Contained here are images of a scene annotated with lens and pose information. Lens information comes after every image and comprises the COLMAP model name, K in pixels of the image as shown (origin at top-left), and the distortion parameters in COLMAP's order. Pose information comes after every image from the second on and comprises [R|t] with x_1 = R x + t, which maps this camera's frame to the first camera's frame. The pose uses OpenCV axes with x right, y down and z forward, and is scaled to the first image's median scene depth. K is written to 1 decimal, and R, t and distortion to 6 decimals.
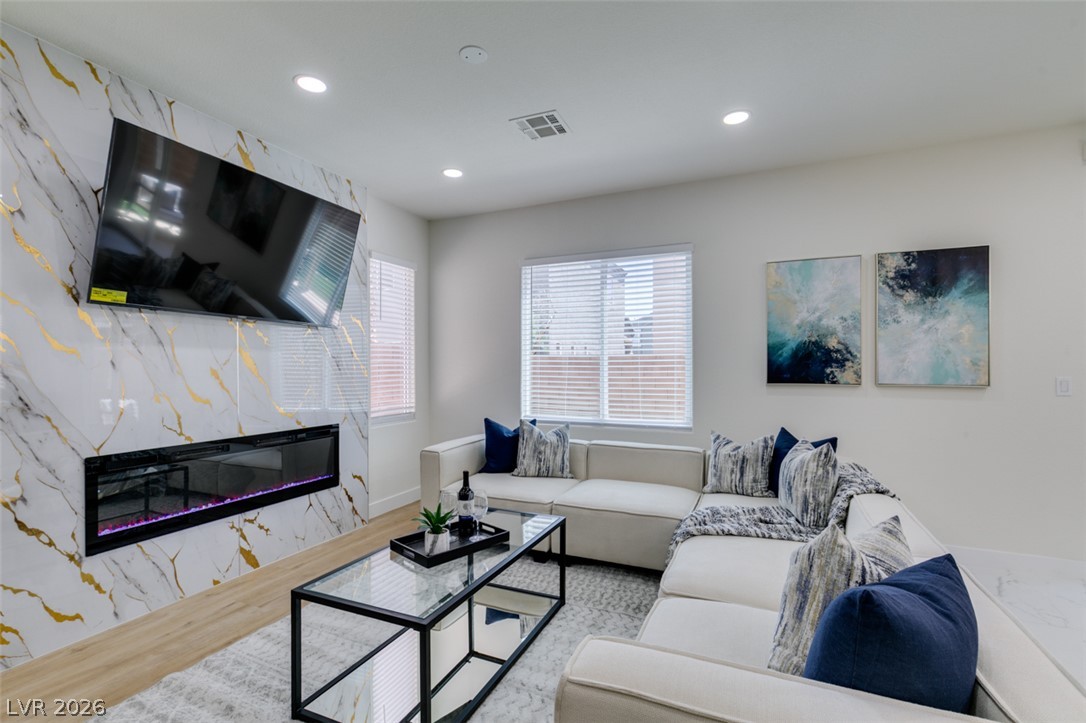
lens RADIAL K [[487.5, 0, 537.3], [0, 487.5, 369.6], [0, 0, 1]] dist [-0.004118, -0.000533]
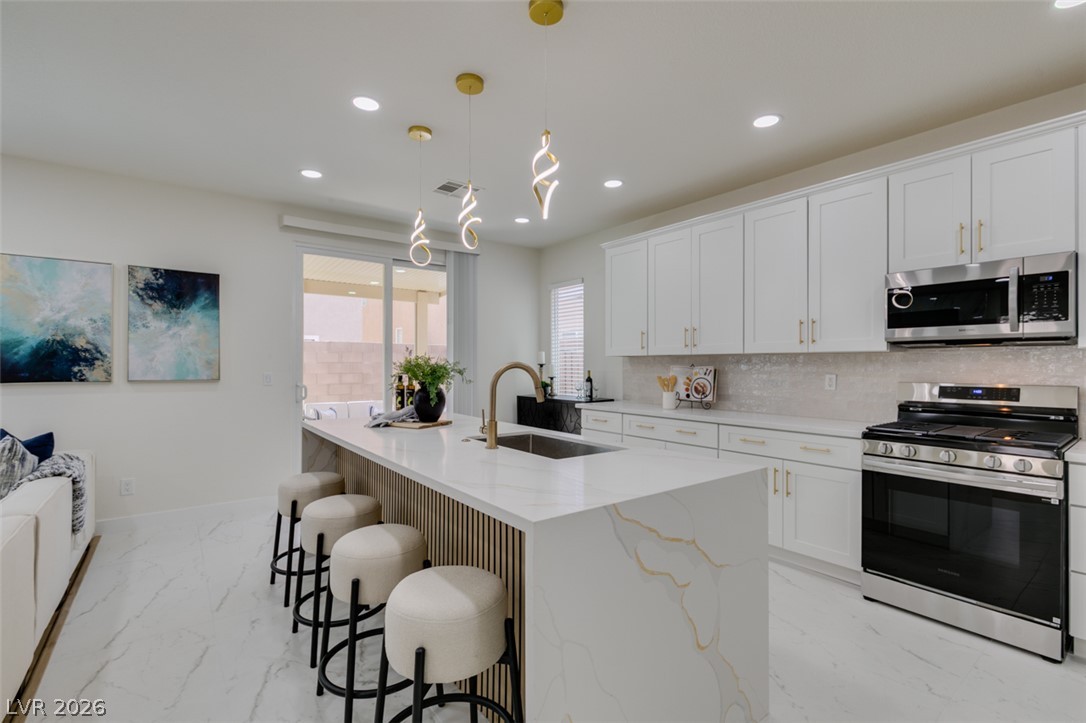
lens RADIAL K [[487.5, 0, 541.2], [0, 487.5, 363.3], [0, 0, 1]] dist [-0.004118, -0.000533]
pose [[0.473165, 0.005435, 0.880957, 0.165188], [0.003693, 0.999960, -0.008153, 0.002071], [-0.880966, 0.007111, 0.473126, -0.385605]]
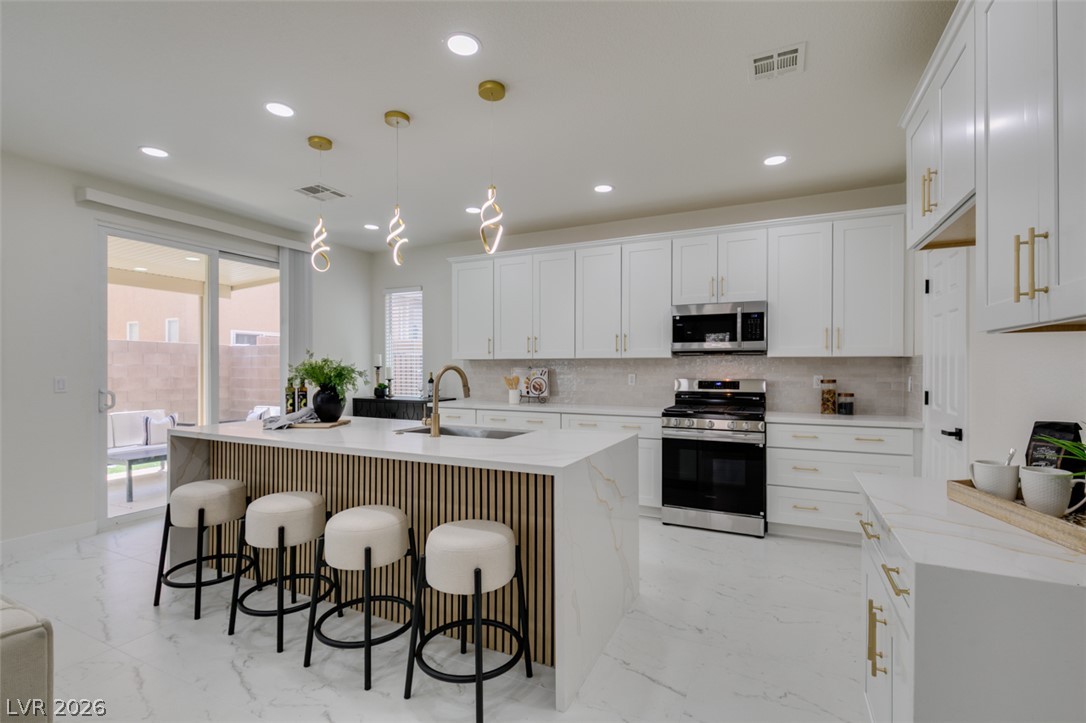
lens RADIAL K [[487.5, 0, 544.1], [0, 487.5, 369.6], [0, 0, 1]] dist [-0.004118, -0.000533]
pose [[0.021103, -0.003233, 0.999772, -0.082299], [0.006206, 0.999976, 0.003102, 0.000616], [-0.999758, 0.006139, 0.021122, -0.202361]]
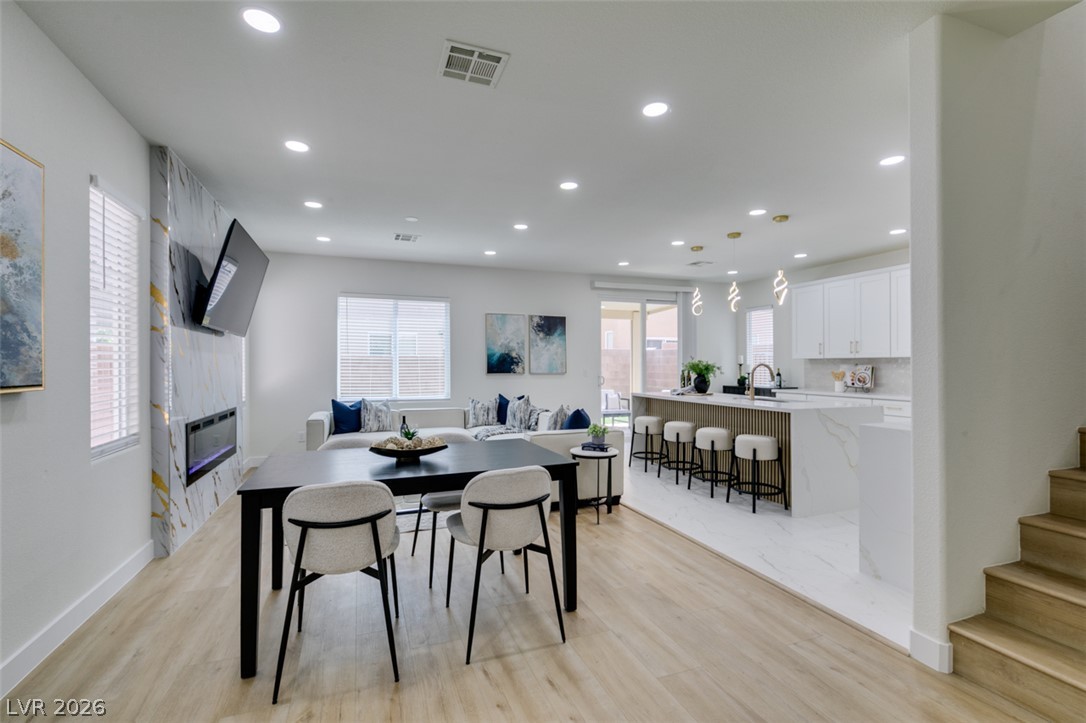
lens RADIAL K [[487.5, 0, 538.5], [0, 487.5, 364.3], [0, 0, 1]] dist [-0.004118, -0.000533]
pose [[0.712729, 0.001604, 0.701438, -0.872236], [0.004553, 0.999966, -0.006912, 0.005233], [-0.701425, 0.008120, 0.712697, -0.644189]]
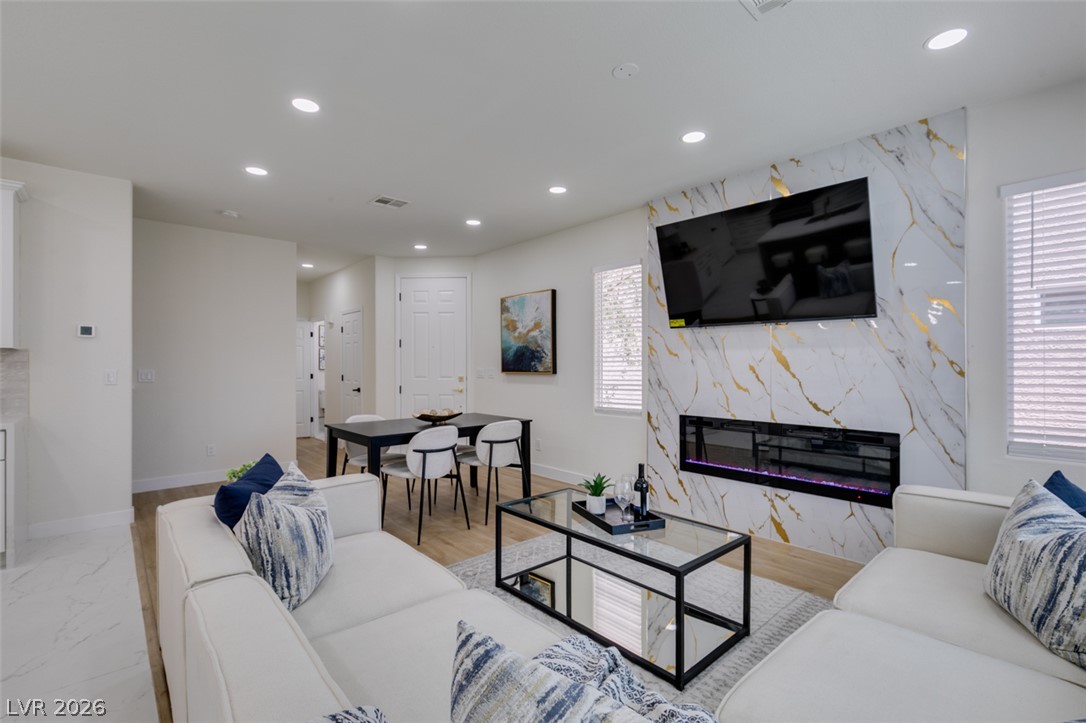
lens RADIAL K [[487.5, 0, 542.2], [0, 487.5, 363.3], [0, 0, 1]] dist [-0.004118, -0.000533]
pose [[-0.403171, 0.000228, -0.915125, 0.656092], [-0.003303, 0.999993, 0.001704, -0.005876], [0.915119, 0.003709, -0.403168, 0.902004]]
